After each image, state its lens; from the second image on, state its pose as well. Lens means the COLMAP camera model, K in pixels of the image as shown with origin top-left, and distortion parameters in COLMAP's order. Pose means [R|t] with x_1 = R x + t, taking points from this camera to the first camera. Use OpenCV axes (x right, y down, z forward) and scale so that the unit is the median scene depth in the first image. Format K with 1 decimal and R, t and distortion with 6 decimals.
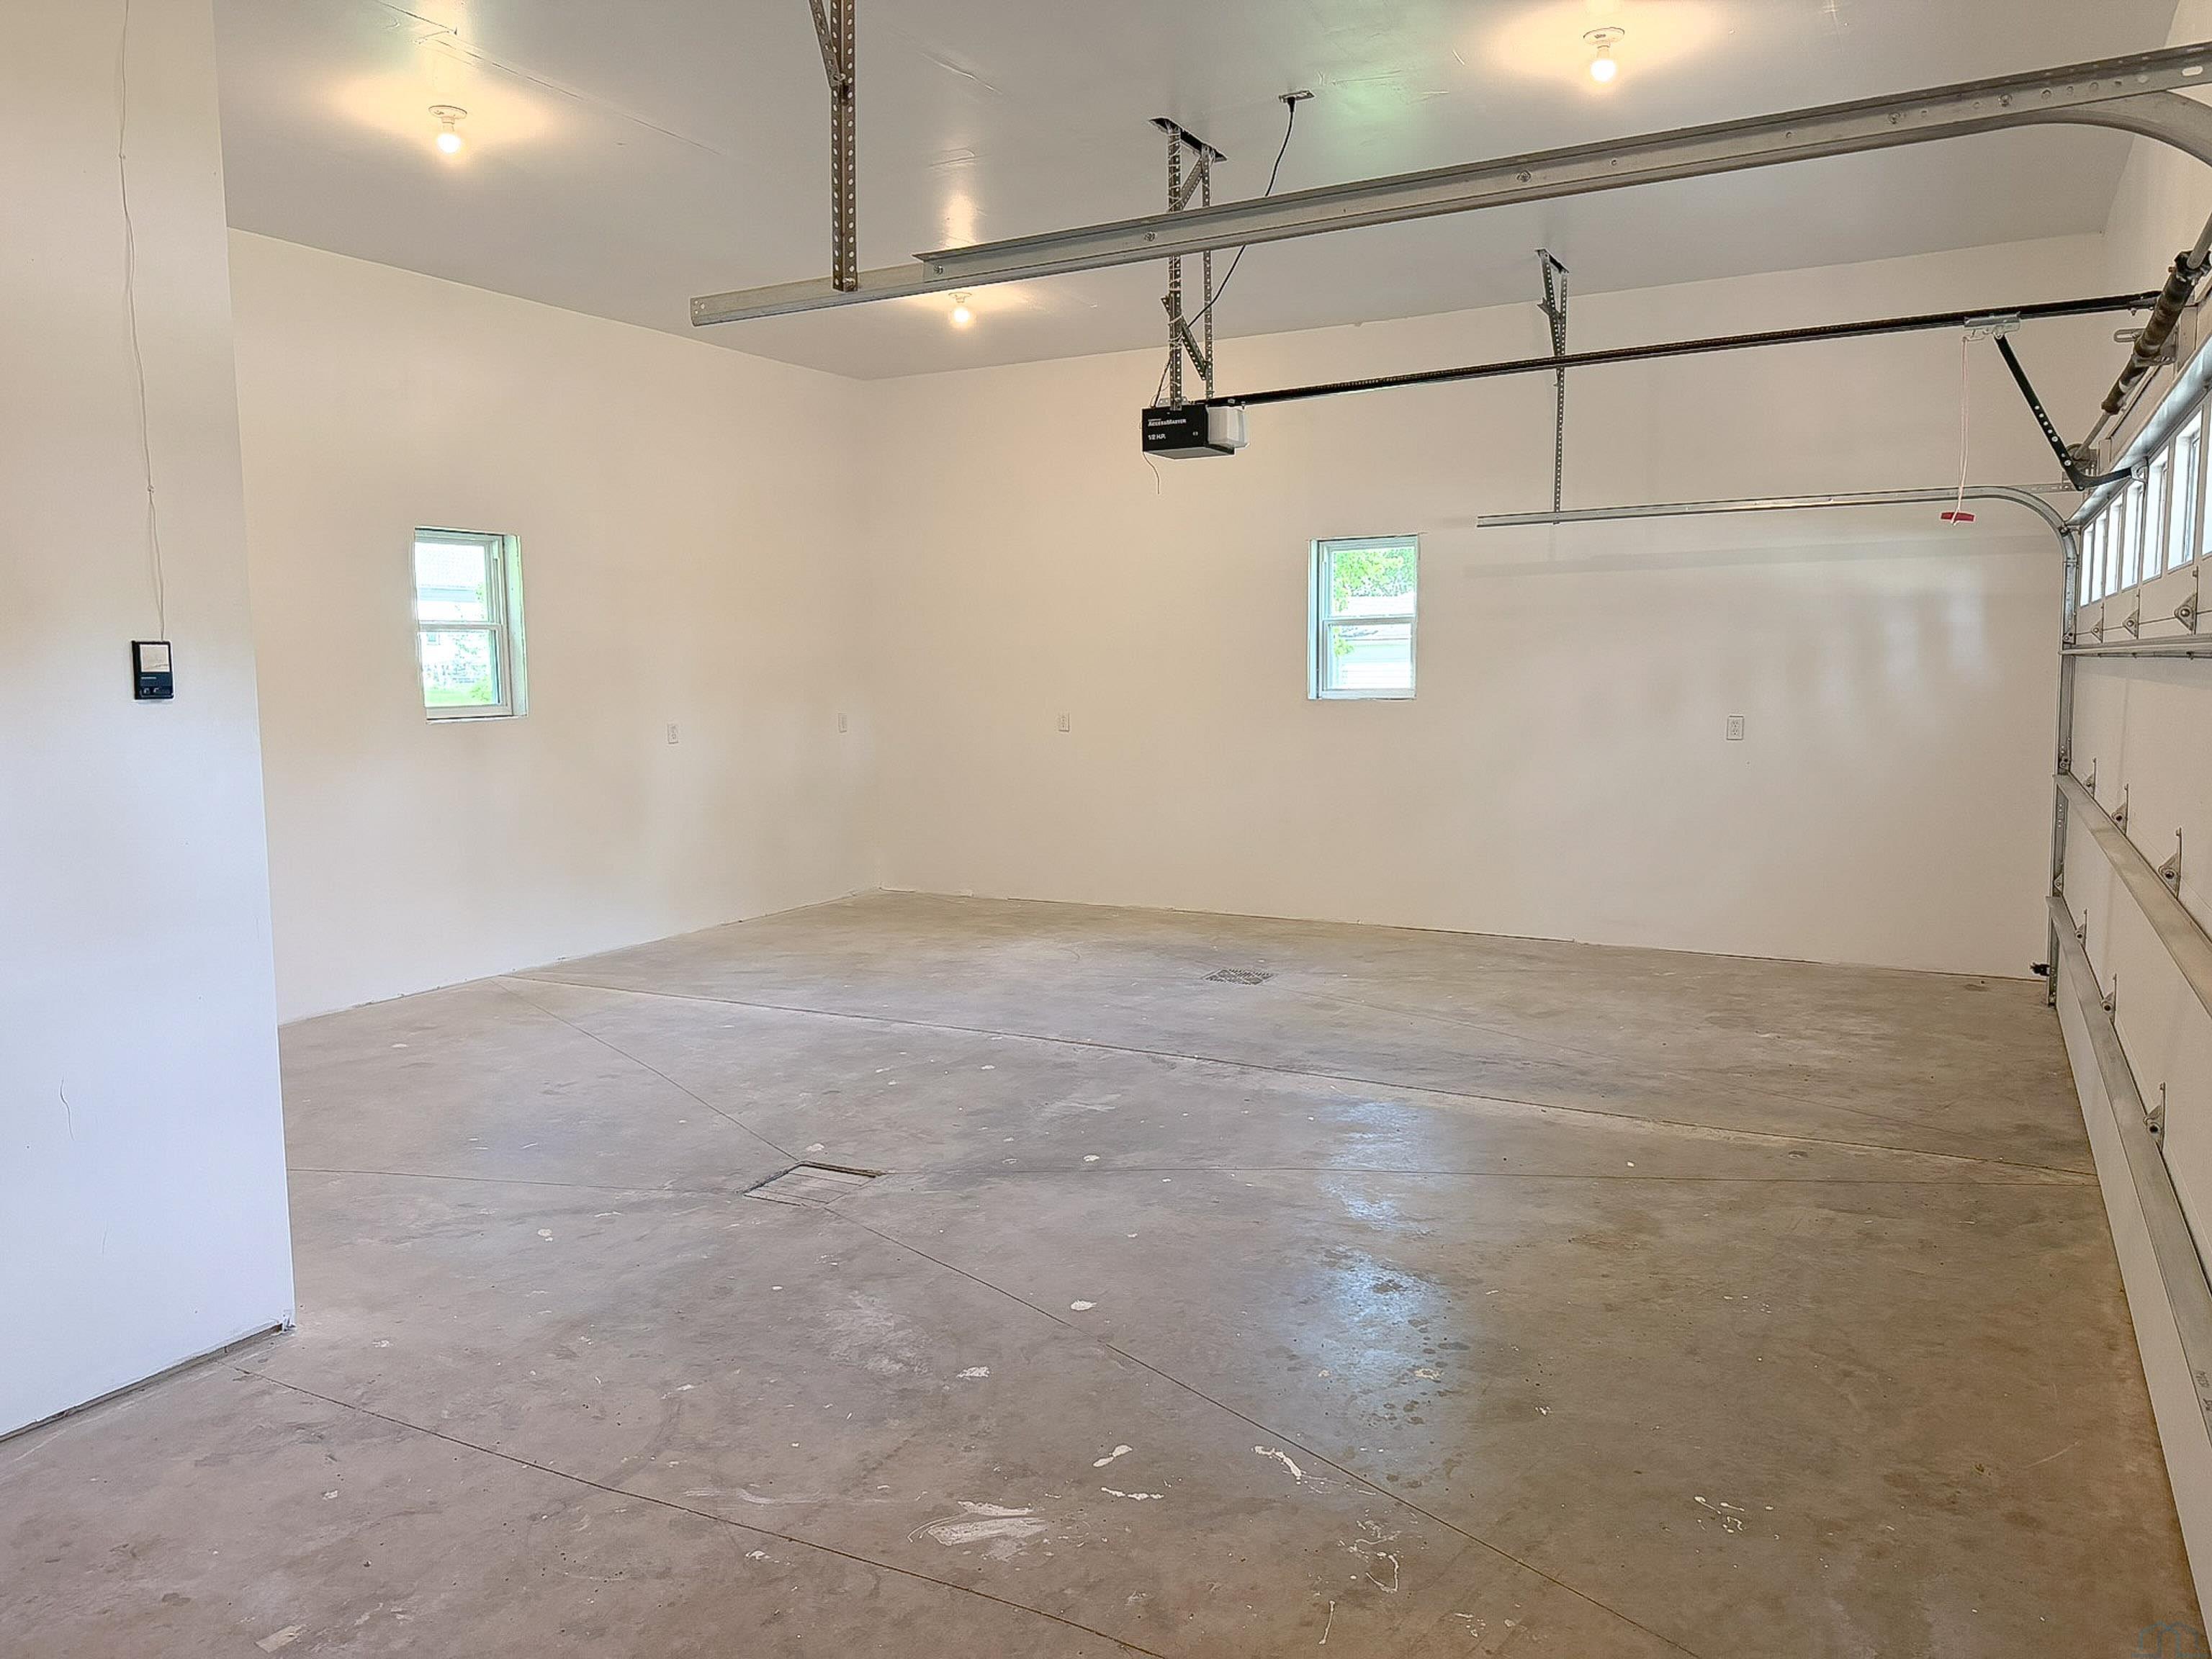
lens RADIAL K [[1549.5, 0, 1106.0], [0, 1549.5, 829.5], [0, 0, 1]] dist [0.115826, -0.169306]
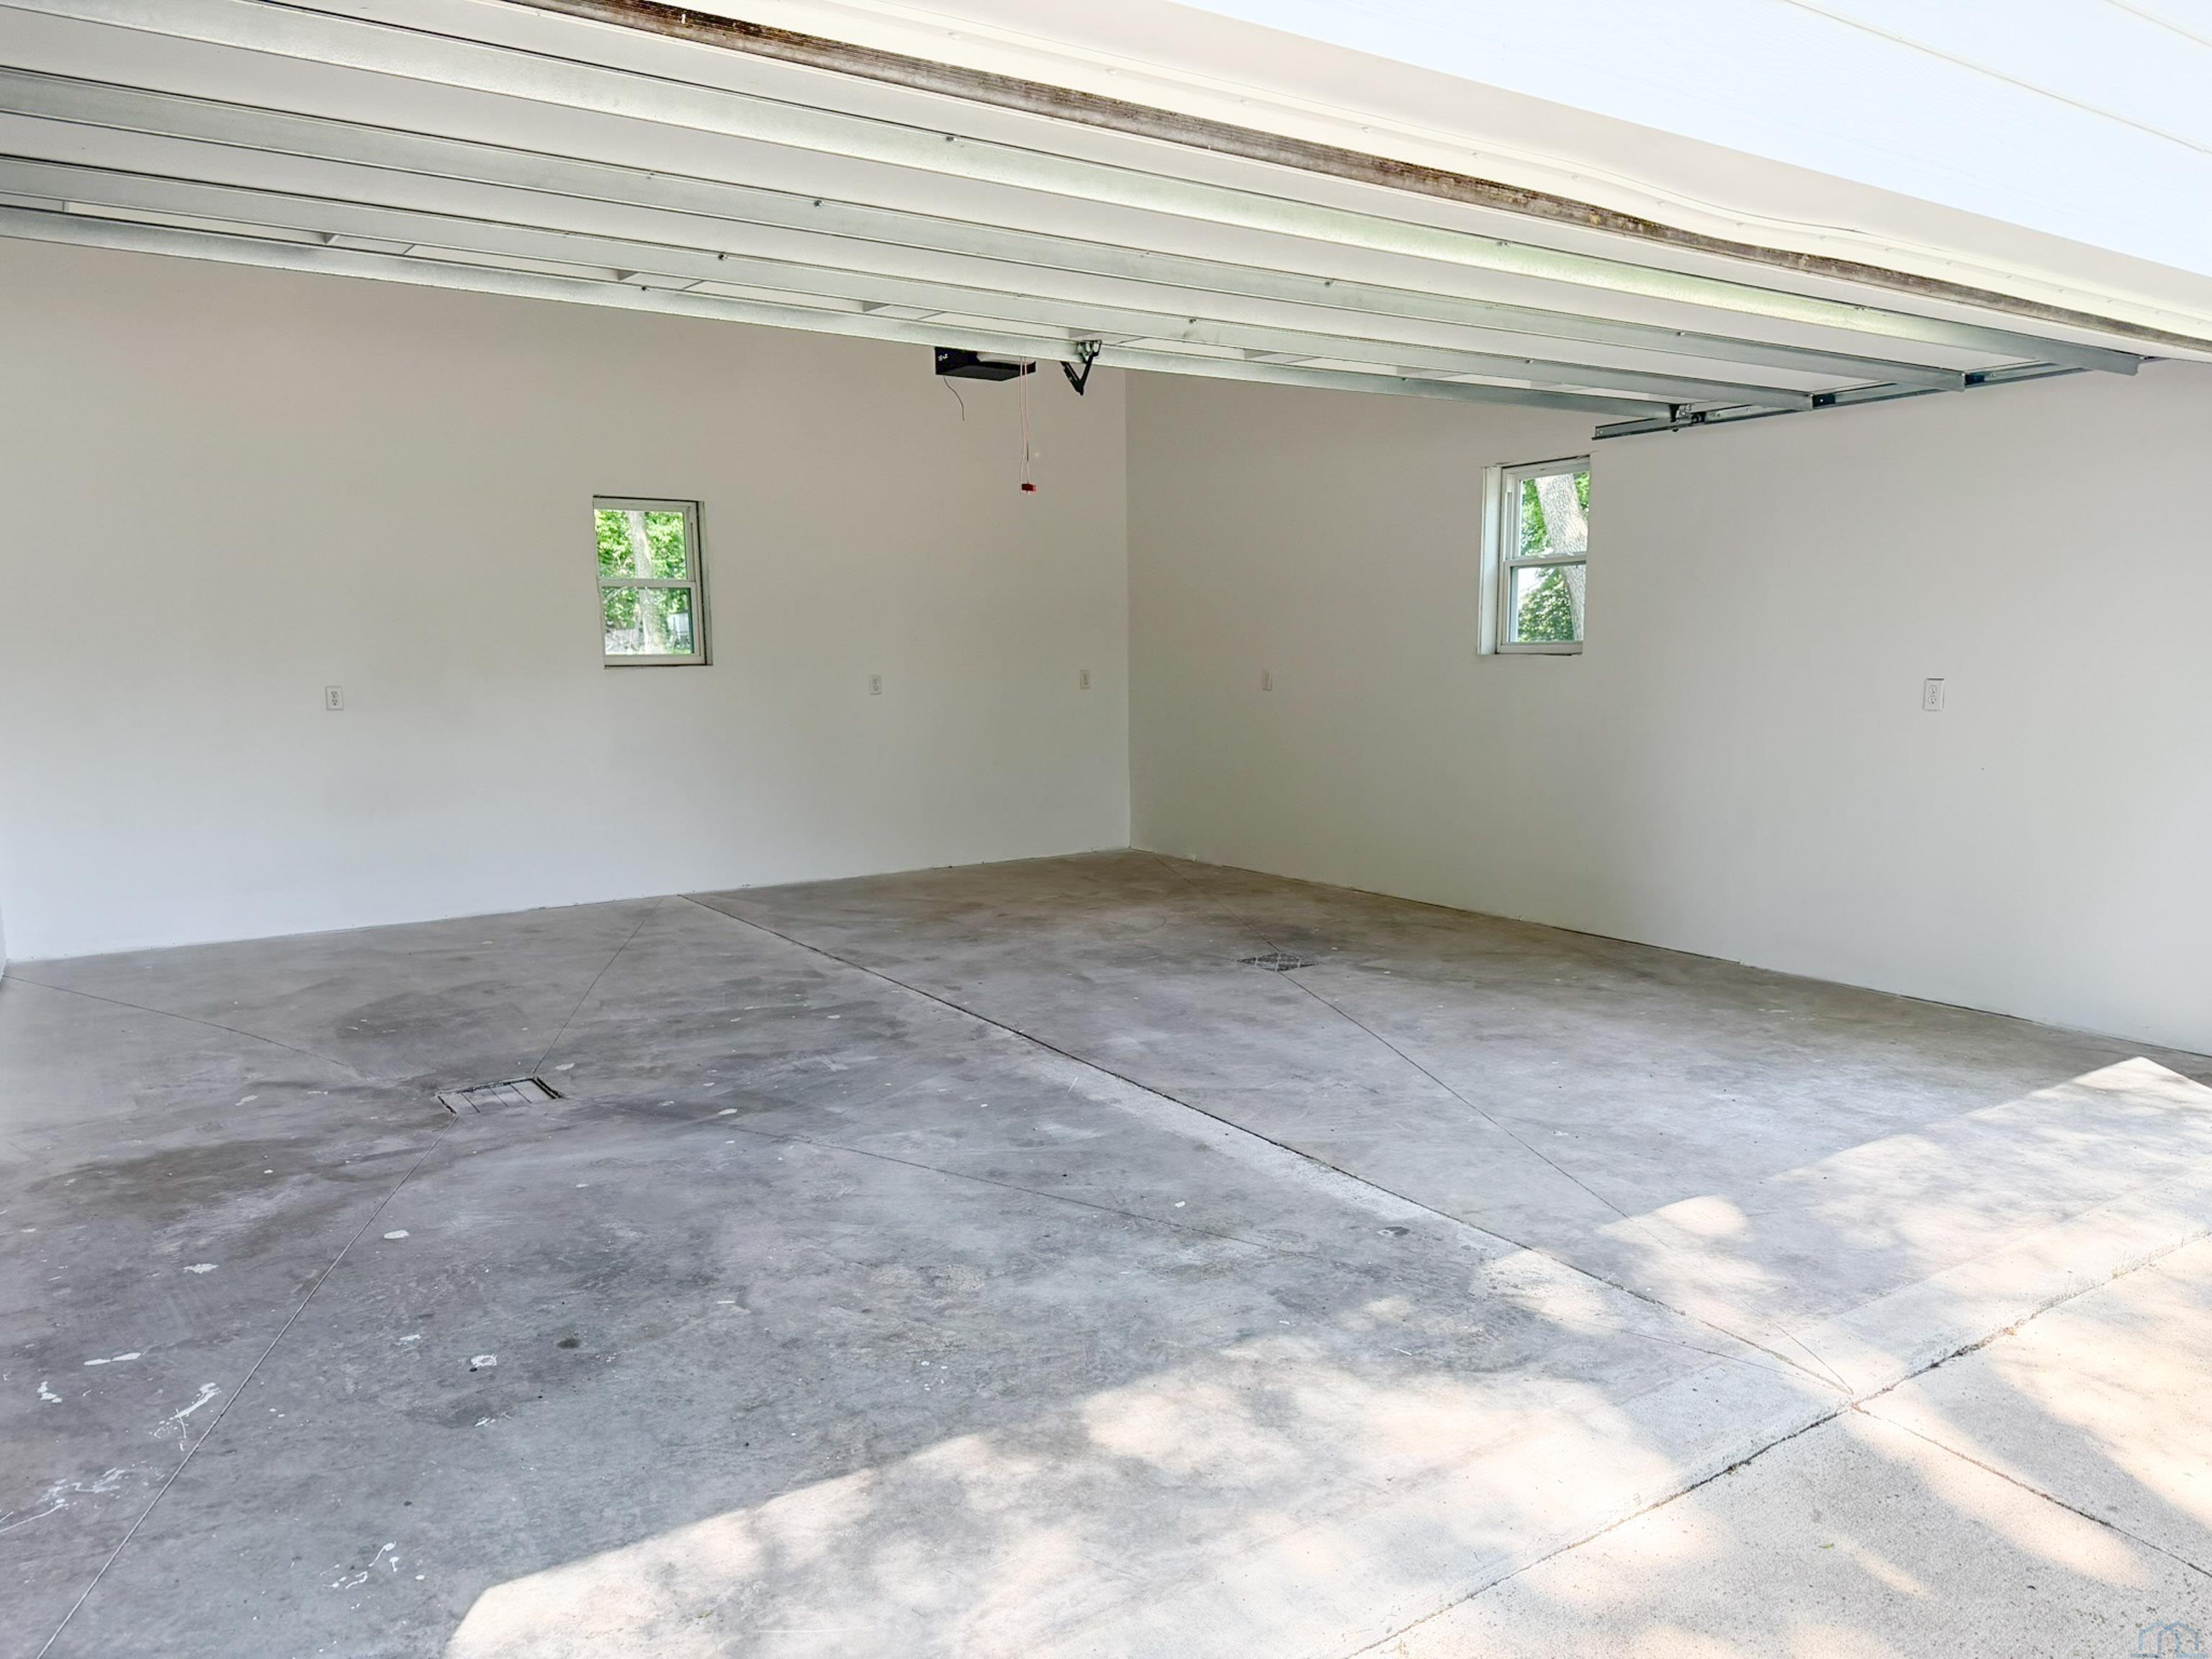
lens RADIAL K [[1549.5, 0, 1106.0], [0, 1549.5, 829.5], [0, 0, 1]] dist [0.115826, -0.169306]
pose [[0.876182, 0.059016, -0.478354, 0.664328], [-0.051104, 0.998256, 0.029553, -0.004557], [0.479264, -0.001448, 0.877670, 0.263656]]
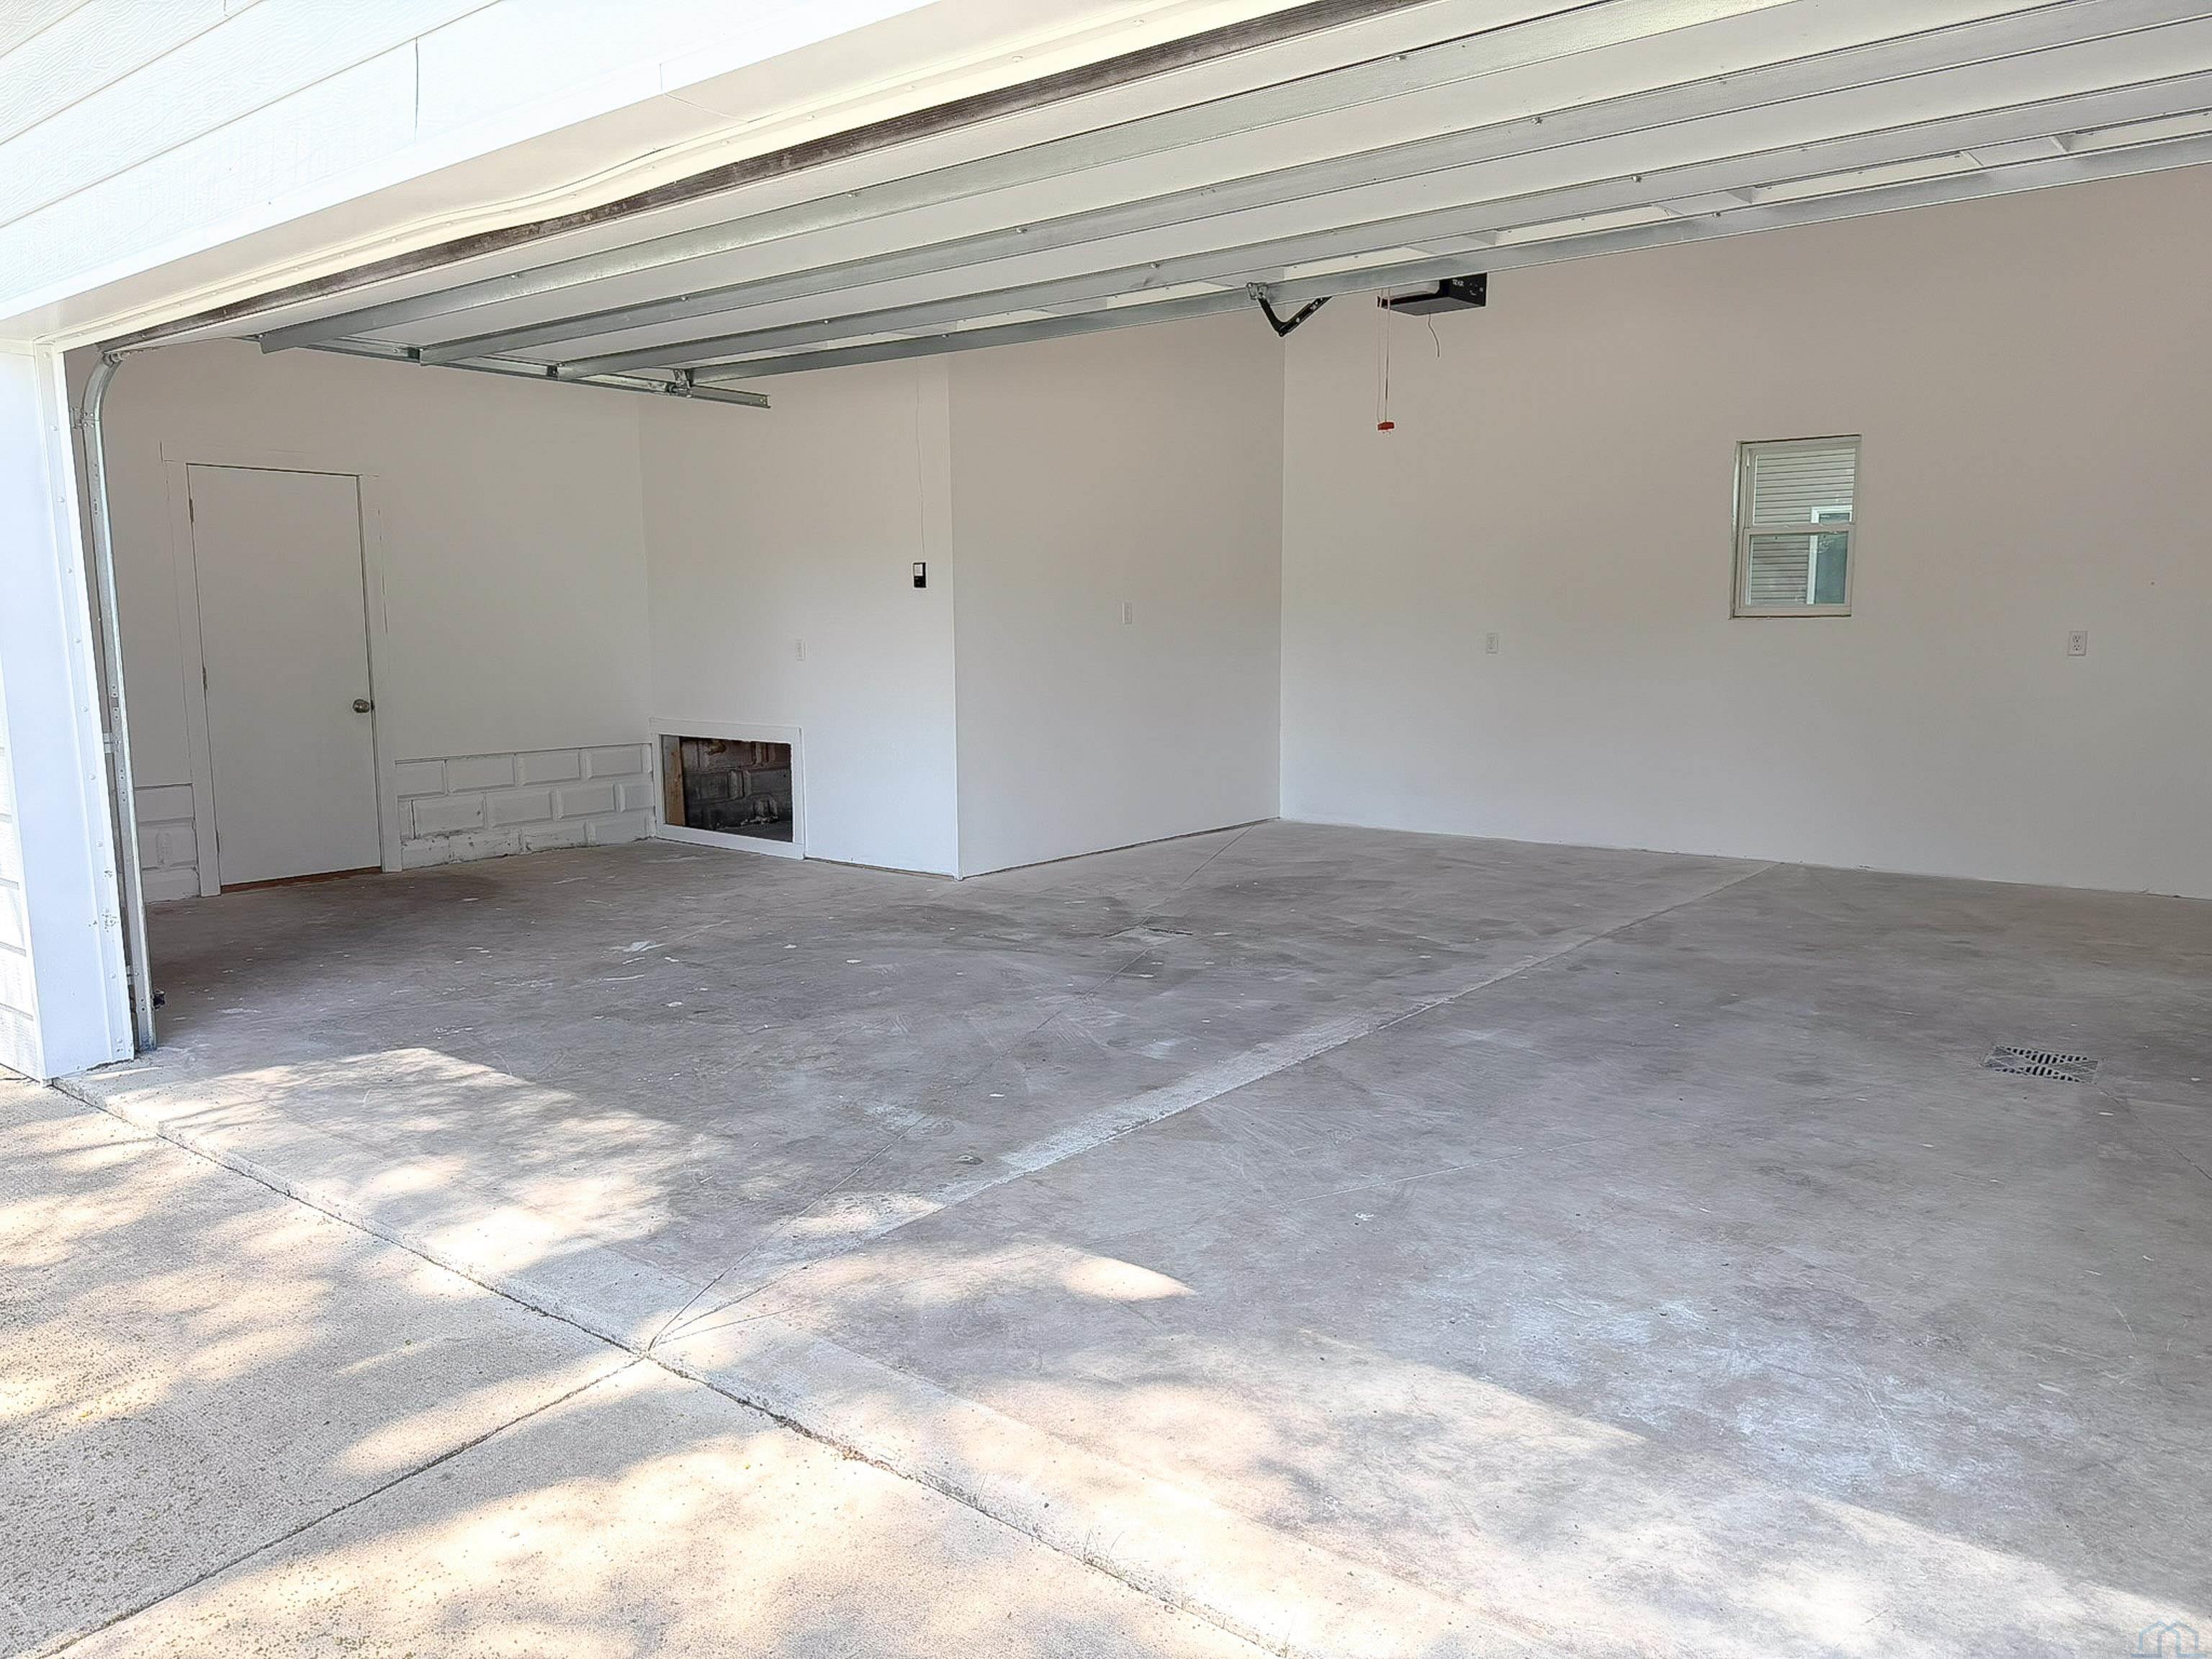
lens RADIAL K [[1549.5, 0, 1106.0], [0, 1549.5, 829.5], [0, 0, 1]] dist [0.115826, -0.169306]
pose [[-0.184046, 0.145120, -0.972146, 1.162832], [-0.098778, 0.981303, 0.165188, -0.095146], [0.977942, 0.126429, -0.166270, 1.174021]]
